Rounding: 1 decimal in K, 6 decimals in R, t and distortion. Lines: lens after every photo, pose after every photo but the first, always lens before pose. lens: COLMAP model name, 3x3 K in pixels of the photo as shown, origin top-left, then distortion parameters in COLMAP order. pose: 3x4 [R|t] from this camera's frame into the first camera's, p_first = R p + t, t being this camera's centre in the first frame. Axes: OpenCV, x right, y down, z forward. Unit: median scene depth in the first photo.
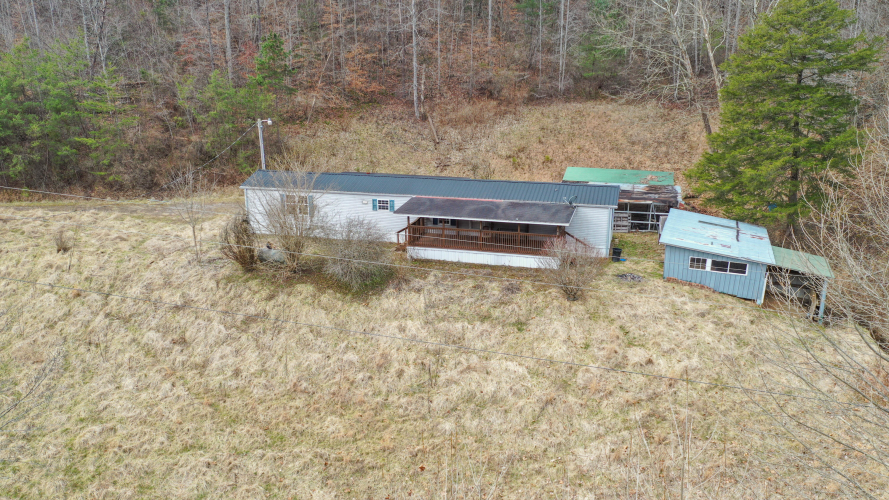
lens RADIAL K [[703.3, 0, 444.5], [0, 703.3, 250.0], [0, 0, 1]] dist [0.020441, -0.003664]
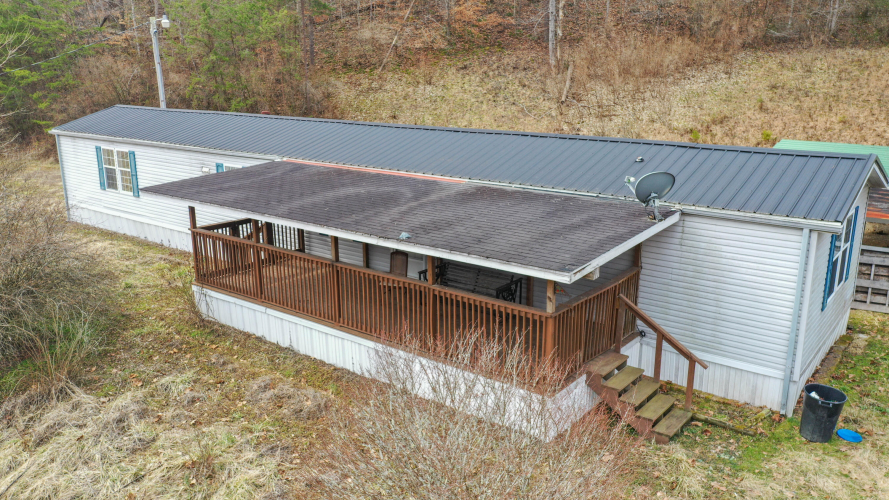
lens RADIAL K [[715.4, 0, 444.5], [0, 715.4, 250.0], [0, 0, 1]] dist [0.018621, -0.000055]
pose [[0.927108, 0.098979, -0.361488, 0.123665], [-0.105936, 0.994373, 0.000573, -0.022786], [0.359510, 0.037764, 0.932377, 0.423112]]
